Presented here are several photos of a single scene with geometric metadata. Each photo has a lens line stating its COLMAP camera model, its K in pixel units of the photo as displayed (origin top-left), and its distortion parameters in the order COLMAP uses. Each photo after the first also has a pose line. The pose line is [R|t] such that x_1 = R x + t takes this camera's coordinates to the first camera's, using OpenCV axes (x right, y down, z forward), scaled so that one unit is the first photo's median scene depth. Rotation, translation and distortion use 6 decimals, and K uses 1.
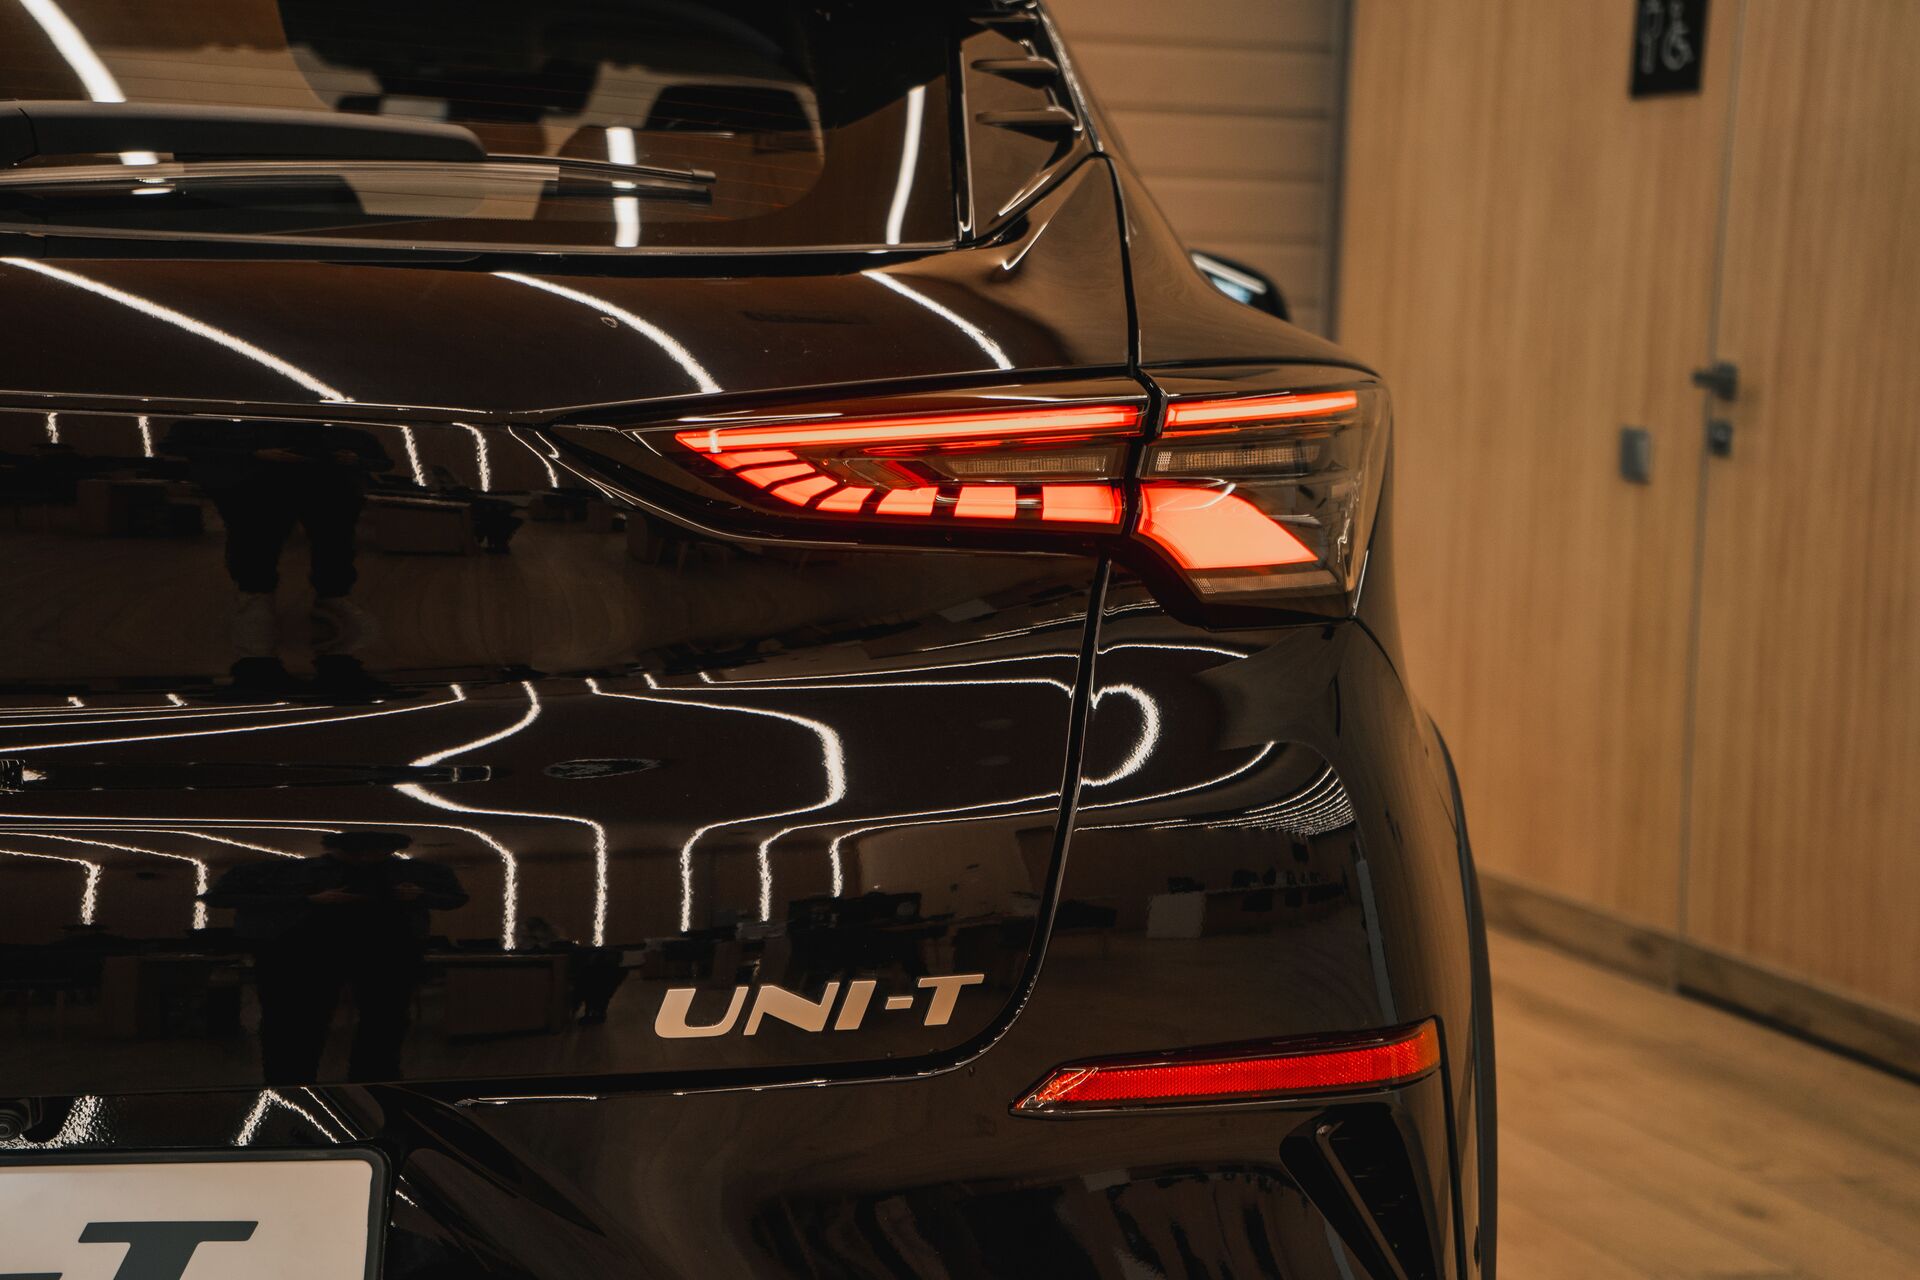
lens RADIAL K [[3720.4, 0, 960.0], [0, 3720.4, 640.0], [0, 0, 1]] dist [0.559093, 1.474837]
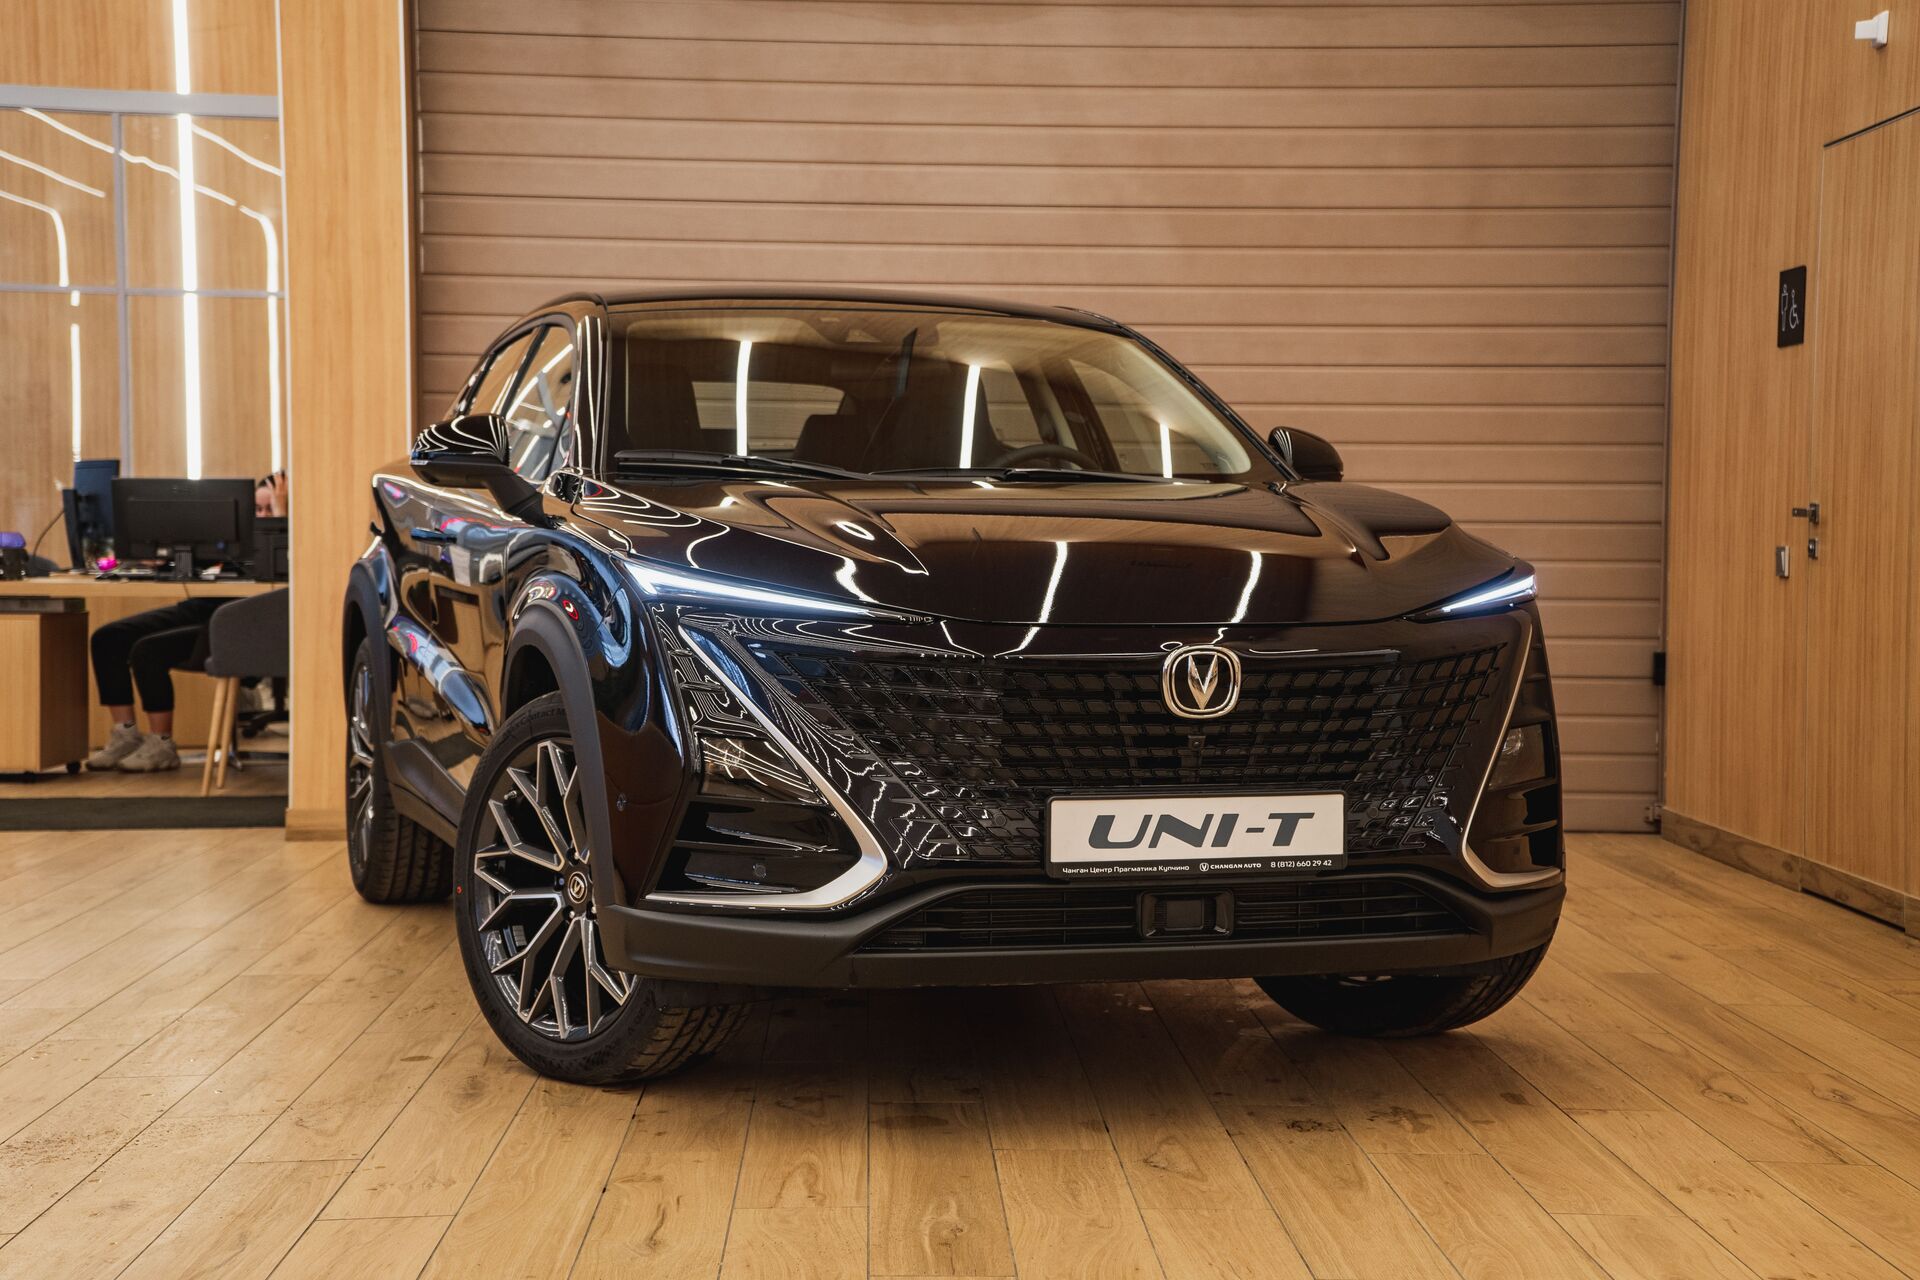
lens RADIAL K [[3048.8, 0, 960.0], [0, 3048.8, 640.0], [0, 0, 1]] dist [0.300714, 0.849558]
pose [[0.948240, -0.011461, -0.317349, 0.773112], [-0.010085, 0.997758, -0.066167, 0.218879], [0.317395, 0.065943, 0.945998, -1.066676]]
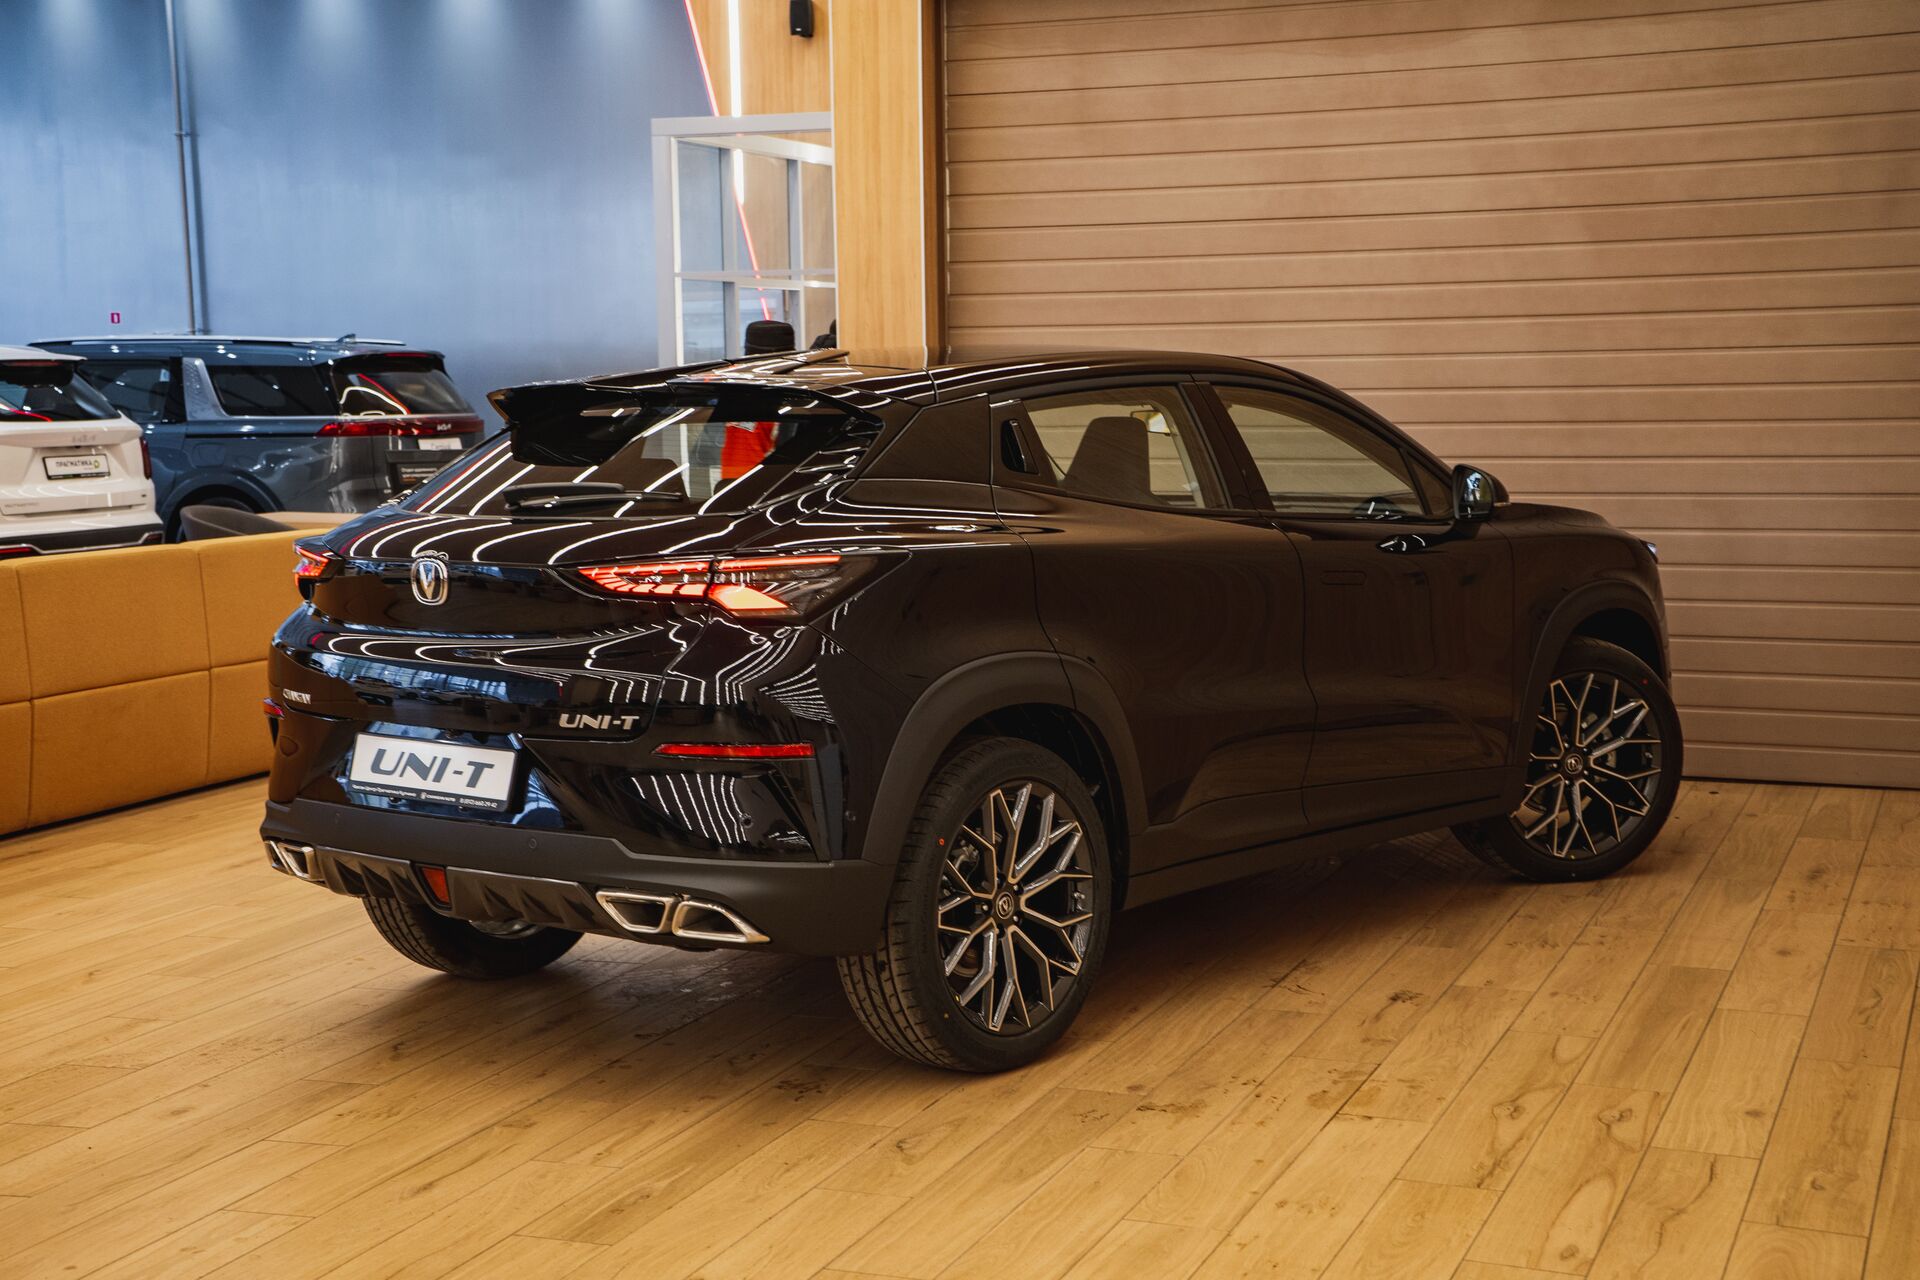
lens RADIAL K [[2728.6, 0, 960.0], [0, 2728.6, 640.0], [0, 0, 1]] dist [0.214030, 0.449465]
pose [[0.751179, 0.027629, -0.659520, 1.800766], [-0.031678, 0.999481, 0.005790, -0.010640], [0.659338, 0.016544, 0.751665, -0.733950]]
